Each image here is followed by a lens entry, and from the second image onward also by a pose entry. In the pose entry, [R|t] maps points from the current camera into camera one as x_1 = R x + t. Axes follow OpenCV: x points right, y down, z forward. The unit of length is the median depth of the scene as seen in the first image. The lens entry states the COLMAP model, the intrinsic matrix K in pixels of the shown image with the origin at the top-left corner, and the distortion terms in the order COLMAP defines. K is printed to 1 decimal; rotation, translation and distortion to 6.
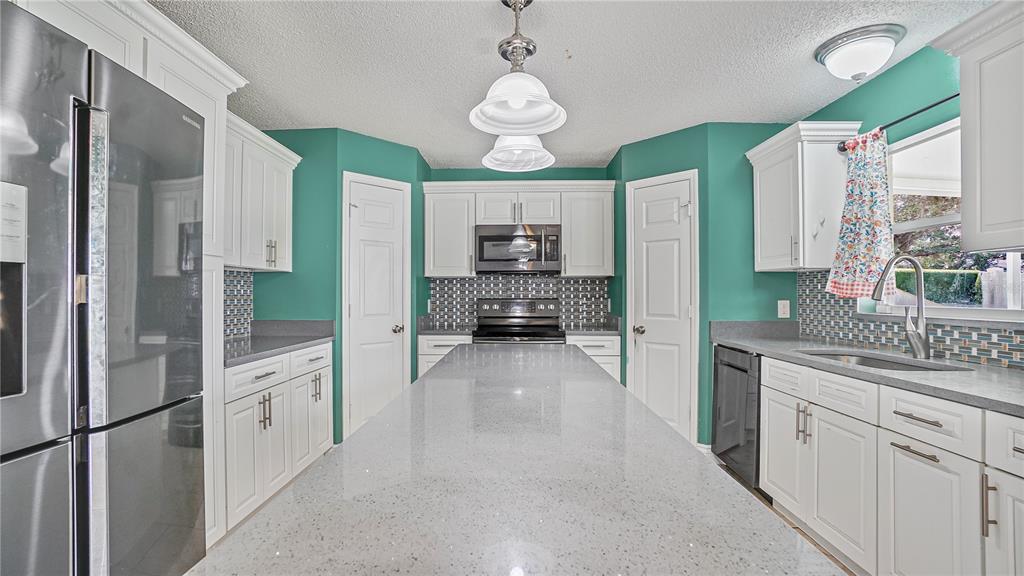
lens RADIAL K [[460.2, 0, 498.2], [0, 460.2, 288.8], [0, 0, 1]] dist [-0.037869, 0.002134]
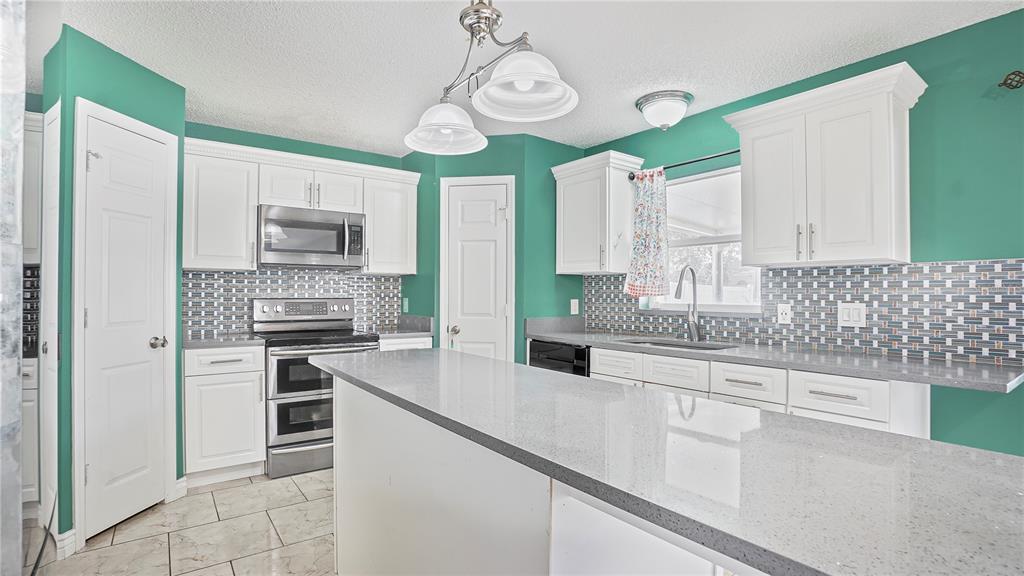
lens RADIAL K [[495.9, 0, 503.1], [0, 495.9, 287.0], [0, 0, 1]] dist [-0.035780, 0.000017]
pose [[0.786161, 0.011134, 0.617921, -0.268674], [-0.010327, 0.999935, -0.004878, 0.001922], [-0.617935, -0.002546, 0.786225, 0.101208]]
